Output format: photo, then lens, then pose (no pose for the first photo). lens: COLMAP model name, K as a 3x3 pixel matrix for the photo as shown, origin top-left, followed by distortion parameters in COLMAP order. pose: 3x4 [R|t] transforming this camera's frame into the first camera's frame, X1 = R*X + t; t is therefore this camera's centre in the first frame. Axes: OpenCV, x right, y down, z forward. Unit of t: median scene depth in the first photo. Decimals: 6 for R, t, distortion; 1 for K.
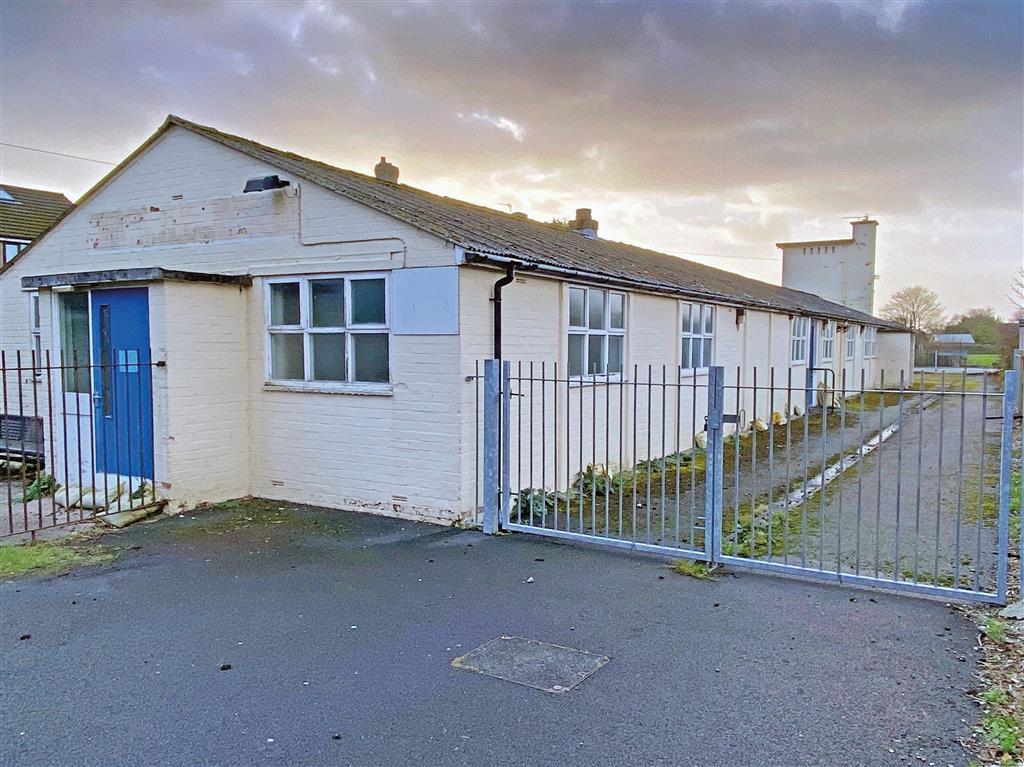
lens RADIAL K [[983.7, 0, 512.0], [0, 983.7, 383.5], [0, 0, 1]] dist [0.075833, -0.736876]
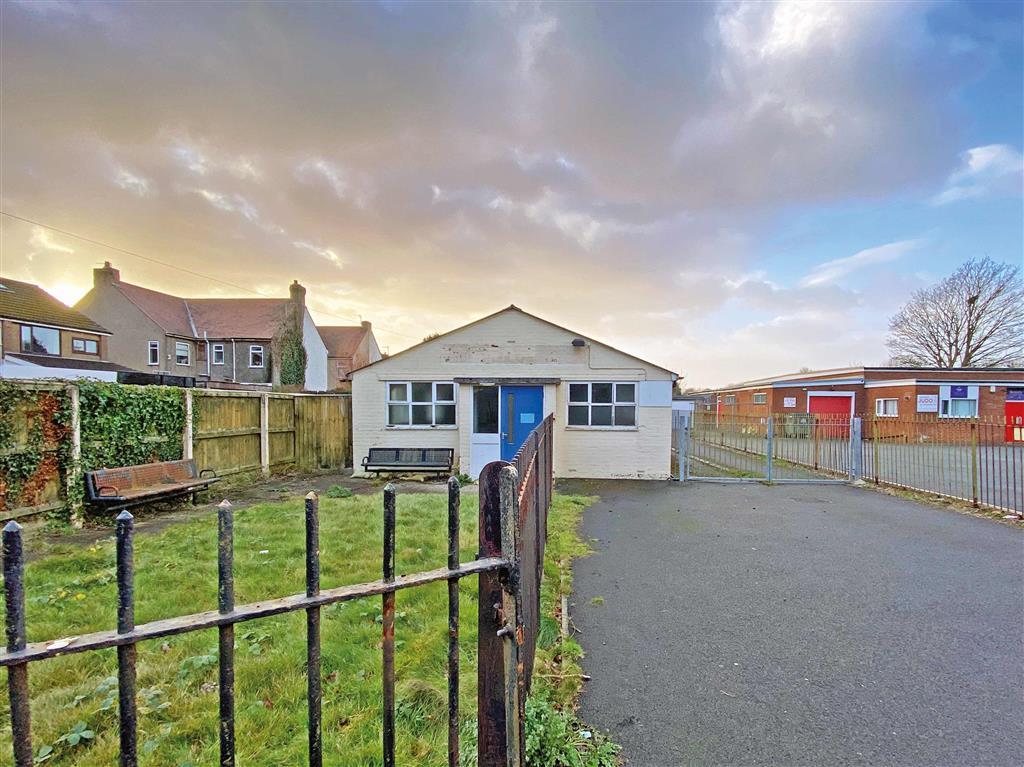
lens RADIAL K [[983.7, 0, 512.0], [0, 983.7, 383.5], [0, 0, 1]] dist [0.075833, -0.736876]
pose [[0.844541, 0.020569, 0.535096, -1.550664], [0.019971, 0.997357, -0.069859, 0.054652], [-0.535119, 0.069685, 0.841898, -0.851845]]
